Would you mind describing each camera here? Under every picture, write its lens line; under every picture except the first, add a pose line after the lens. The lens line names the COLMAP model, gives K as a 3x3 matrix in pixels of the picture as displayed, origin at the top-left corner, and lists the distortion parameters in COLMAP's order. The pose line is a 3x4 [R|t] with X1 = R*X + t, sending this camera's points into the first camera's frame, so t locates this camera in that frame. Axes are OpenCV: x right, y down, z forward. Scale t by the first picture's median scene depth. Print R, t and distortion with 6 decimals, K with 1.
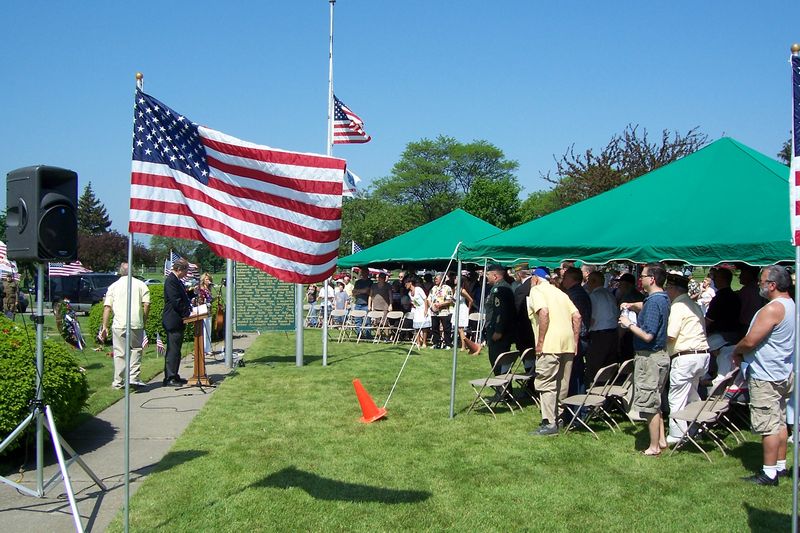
lens RADIAL K [[820.0, 0, 404.5], [0, 820.0, 276.8], [0, 0, 1]] dist [-0.175014, 0.156627]
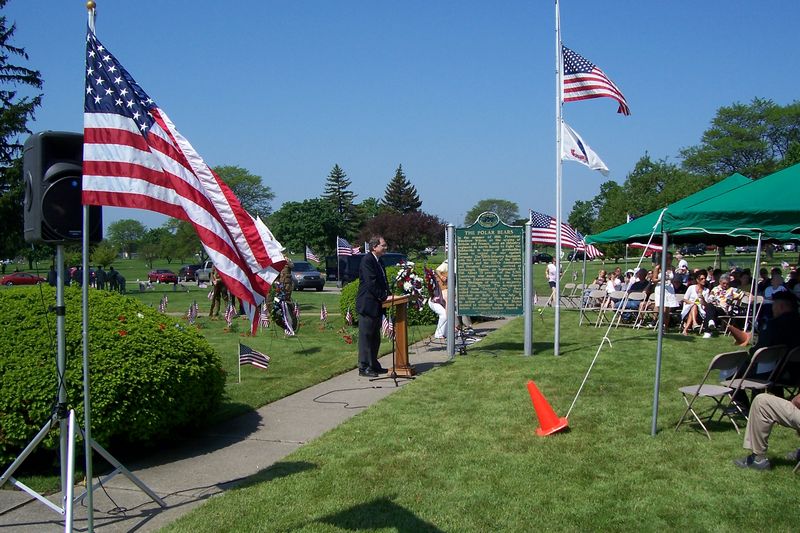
lens RADIAL K [[820.0, 0, 404.5], [0, 820.0, 276.8], [0, 0, 1]] dist [-0.175014, 0.156627]
pose [[0.926457, -0.000755, -0.376399, 0.152410], [0.011239, 0.999608, 0.025660, -0.000476], [0.376232, -0.028004, 0.926102, 0.244078]]
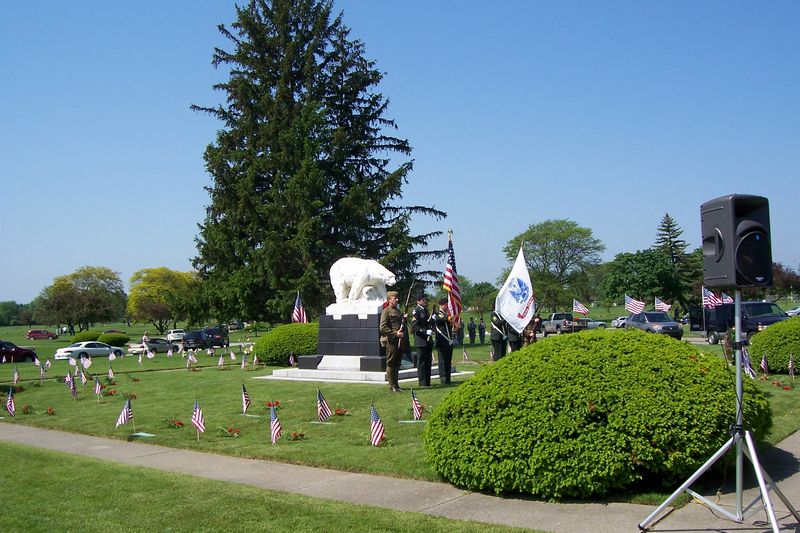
lens RADIAL K [[820.0, 0, 404.5], [0, 820.0, 276.8], [0, 0, 1]] dist [-0.175014, 0.156627]
pose [[0.719598, -0.047195, -0.692785, -0.039136], [0.021852, 0.998733, -0.045340, 0.002059], [0.694047, 0.017488, 0.719717, -0.022484]]
